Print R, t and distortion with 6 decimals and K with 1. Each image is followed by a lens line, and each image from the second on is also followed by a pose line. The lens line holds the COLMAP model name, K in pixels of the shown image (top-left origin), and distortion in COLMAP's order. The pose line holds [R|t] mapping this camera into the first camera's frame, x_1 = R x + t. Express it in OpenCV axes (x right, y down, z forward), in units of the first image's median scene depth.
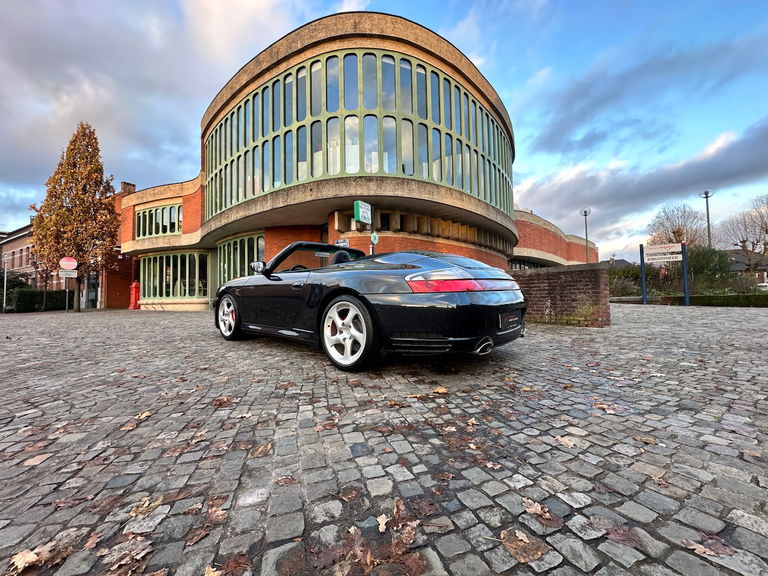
lens RADIAL K [[308.5, 0, 385.5], [0, 308.5, 289.1], [0, 0, 1]] dist [0.000074, -0.000002]
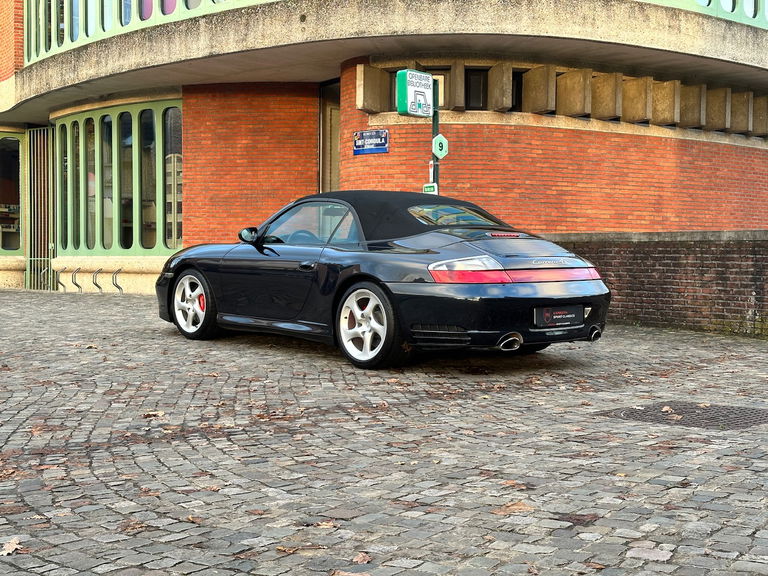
lens RADIAL K [[1086.2, 0, 384.8], [0, 1086.2, 288.4], [0, 0, 1]] dist [0.053428, 0.000000]
pose [[0.990968, 0.029154, -0.130894, 0.225131], [-0.021711, 0.998084, 0.057939, -0.098024], [0.132333, -0.054573, 0.989702, -1.404511]]
